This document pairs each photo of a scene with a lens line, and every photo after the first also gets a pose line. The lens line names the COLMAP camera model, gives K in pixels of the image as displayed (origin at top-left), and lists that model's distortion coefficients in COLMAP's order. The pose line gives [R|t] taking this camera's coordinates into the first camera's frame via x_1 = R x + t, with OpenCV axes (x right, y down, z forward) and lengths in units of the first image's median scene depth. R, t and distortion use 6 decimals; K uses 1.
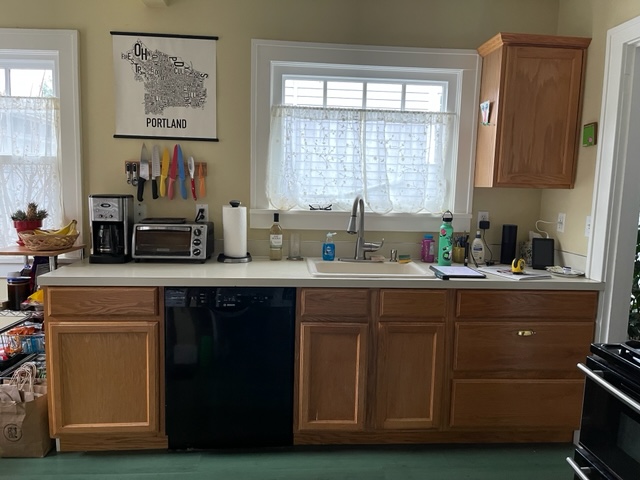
lens RADIAL K [[477.2, 0, 322.7], [0, 477.2, 268.4], [0, 0, 1]] dist [0.060650, -0.085934]
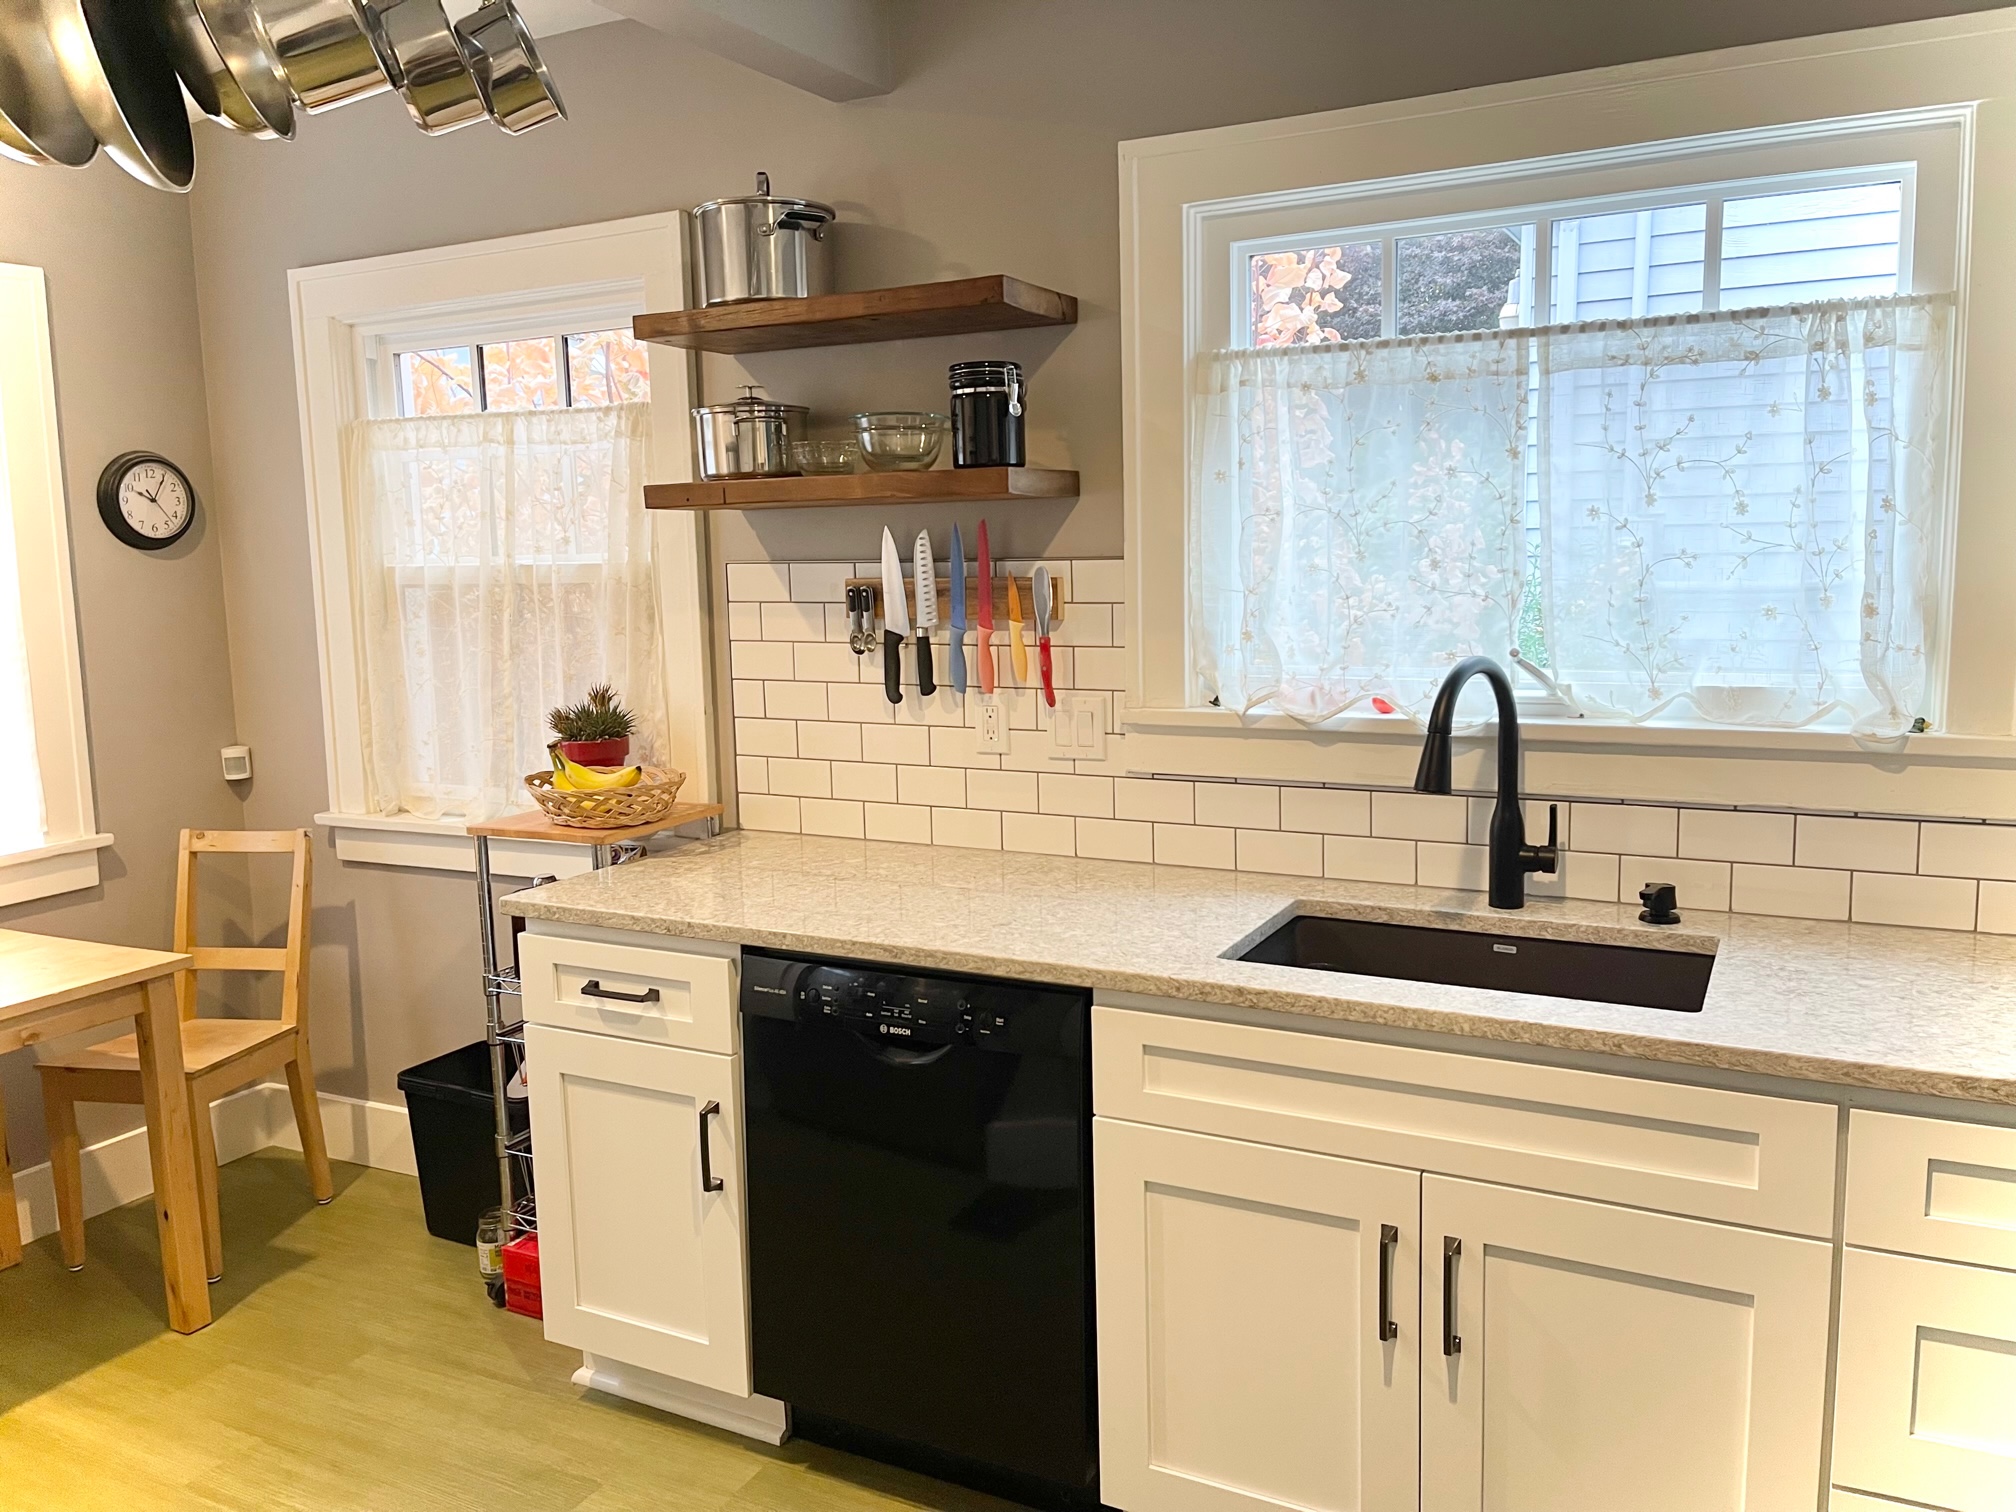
lens RADIAL K [[1503.2, 0, 1016.3], [0, 1503.2, 845.3], [0, 0, 1]] dist [0.060650, -0.085934]
pose [[0.840509, 0.060250, -0.538437, 0.312760], [-0.058660, 0.998075, 0.020113, -0.054150], [0.538612, 0.014679, 0.842426, 0.170933]]
